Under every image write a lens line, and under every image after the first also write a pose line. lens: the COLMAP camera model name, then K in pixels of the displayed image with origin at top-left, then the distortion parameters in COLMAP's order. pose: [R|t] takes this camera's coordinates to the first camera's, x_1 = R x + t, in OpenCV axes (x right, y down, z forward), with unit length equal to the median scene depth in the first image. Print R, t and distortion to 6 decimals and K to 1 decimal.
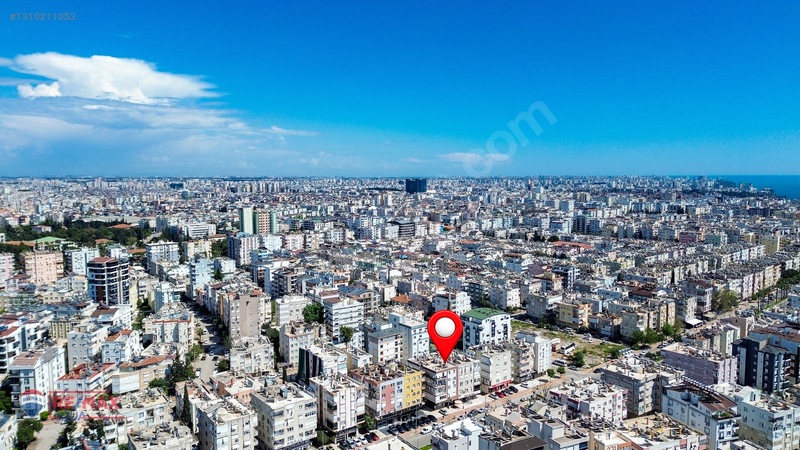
lens RADIAL K [[565.1, 0, 402.2], [0, 565.1, 222.6], [0, 0, 1]] dist [0.079420, -0.082117]
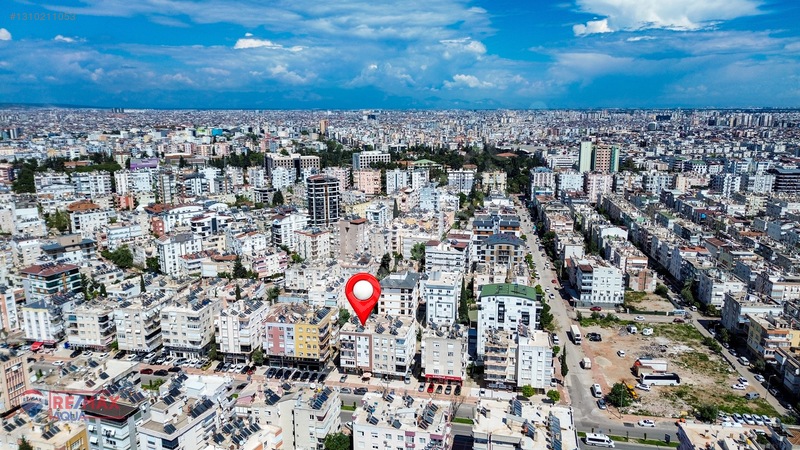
lens RADIAL K [[565.1, 0, 402.2], [0, 565.1, 222.6], [0, 0, 1]] dist [0.079420, -0.082117]
pose [[0.655563, 0.150928, -0.739904, 0.619936], [-0.063208, 0.987352, 0.145400, -0.032426], [0.752490, -0.048551, 0.656811, 0.415735]]
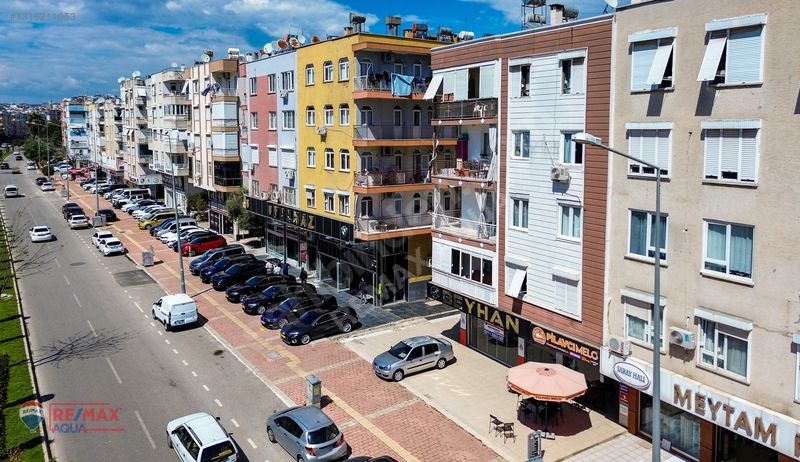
lens RADIAL K [[589.8, 0, 401.5], [0, 589.8, 178.8], [0, 0, 1]] dist [0.036634, -0.001497]
pose [[-0.047538, 0.086678, -0.995102, 0.169378], [-0.086149, 0.992160, 0.090537, 0.232060], [0.995147, 0.090031, -0.039698, 0.828341]]
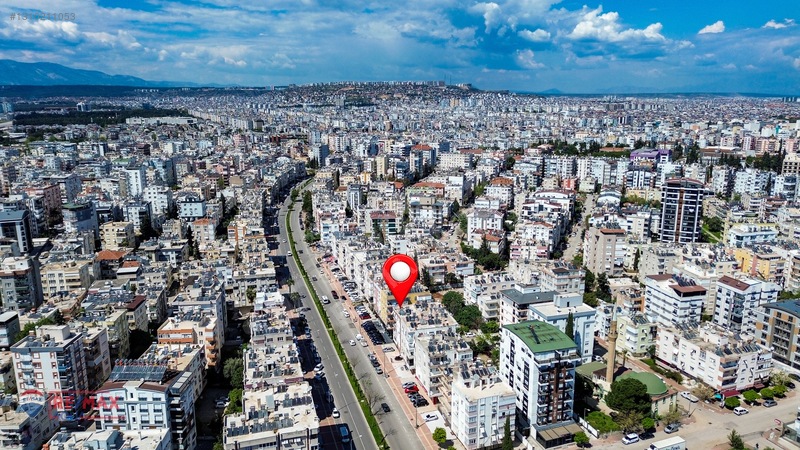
lens RADIAL K [[565.1, 0, 402.2], [0, 565.1, 222.6], [0, 0, 1]] dist [0.079420, -0.082117]
pose [[-0.345650, 0.203962, -0.915929, 0.747891], [-0.075545, 0.966875, 0.243816, -0.092622], [0.935318, 0.153469, -0.318792, 1.074396]]
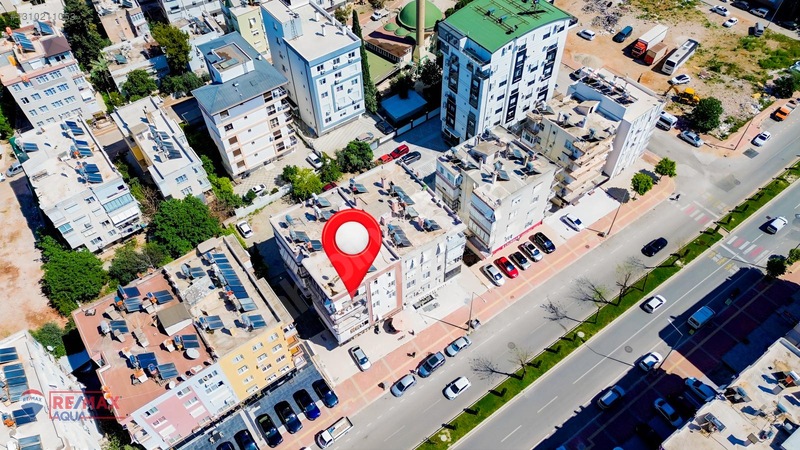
lens RADIAL K [[565.3, 0, 405.0], [0, 565.3, 228.6], [0, 0, 1]] dist [0.030243, -0.003870]
pose [[0.999648, 0.009937, -0.024589, 0.093699], [0.010615, 0.699753, 0.714306, -0.013132], [0.024304, -0.714316, 0.699401, 0.652515]]
